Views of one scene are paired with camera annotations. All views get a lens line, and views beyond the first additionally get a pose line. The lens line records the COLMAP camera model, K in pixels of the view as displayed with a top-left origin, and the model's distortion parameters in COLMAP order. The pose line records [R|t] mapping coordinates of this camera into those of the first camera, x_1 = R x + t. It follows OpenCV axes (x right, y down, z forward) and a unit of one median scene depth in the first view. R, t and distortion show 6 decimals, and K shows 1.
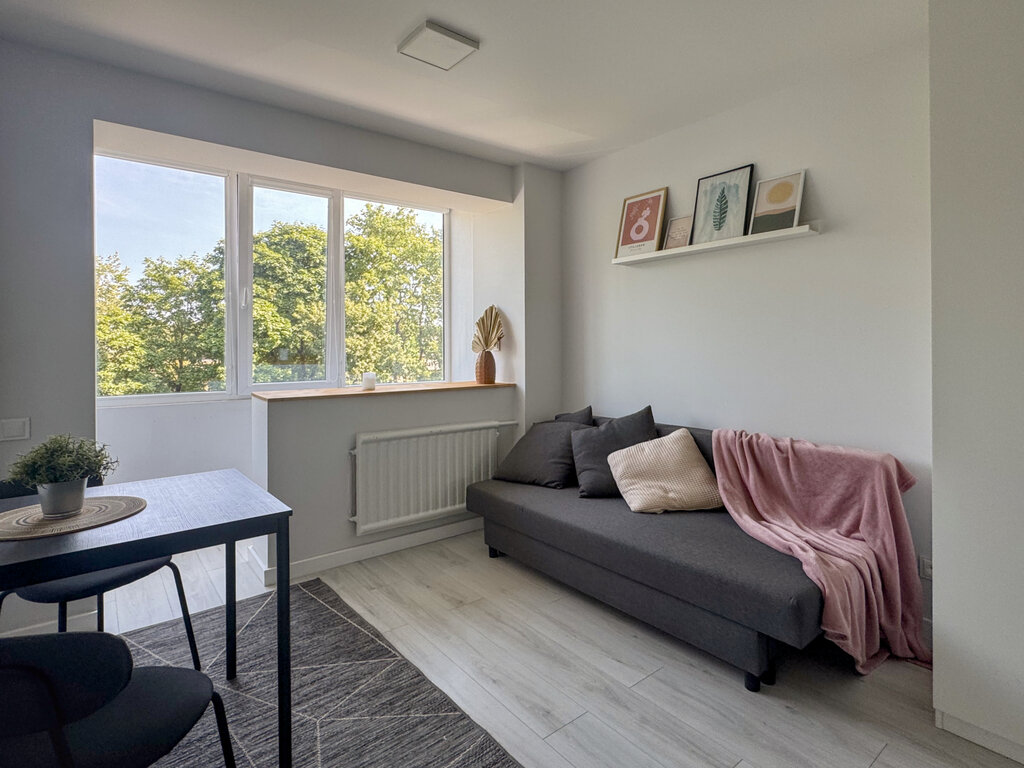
lens RADIAL K [[515.5, 0, 518.2], [0, 515.5, 353.6], [0, 0, 1]] dist [-0.001875, 0.000489]
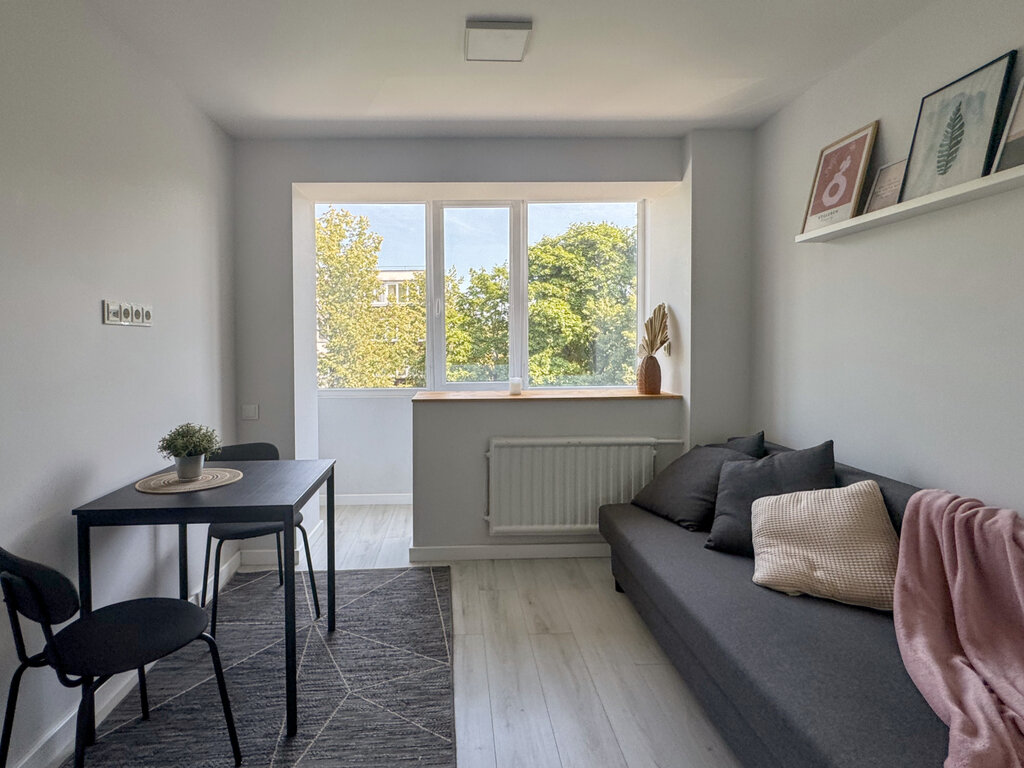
lens RADIAL K [[522.0, 0, 483.6], [0, 522.0, 359.6], [0, 0, 1]] dist [0.000812, 0.000974]
pose [[0.810988, 0.016529, -0.584829, 0.269385], [-0.002669, 0.999695, 0.024552, -0.024656], [0.585057, -0.018350, 0.810785, 0.134740]]
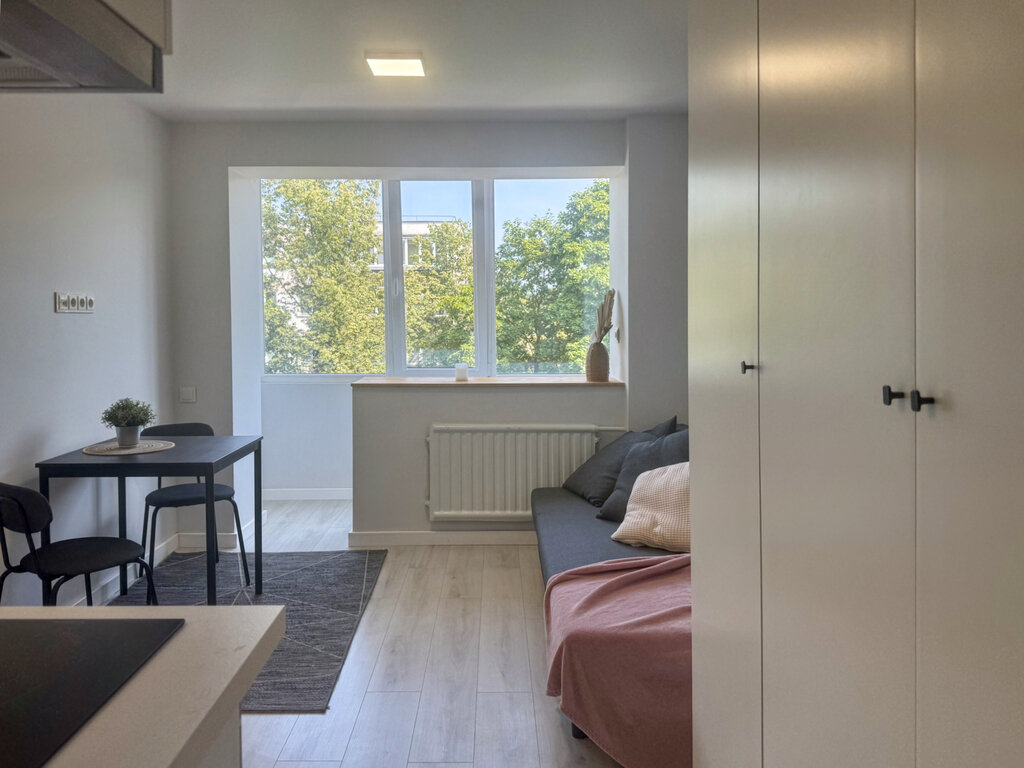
lens RADIAL K [[708.2, 0, 513.3], [0, 708.2, 354.6], [0, 0, 1]] dist [0.107011, -0.137548]
pose [[0.798950, 0.034004, -0.600436, 0.633225], [-0.010910, 0.999055, 0.042062, -0.040068], [0.601299, -0.027055, 0.798566, -0.037055]]
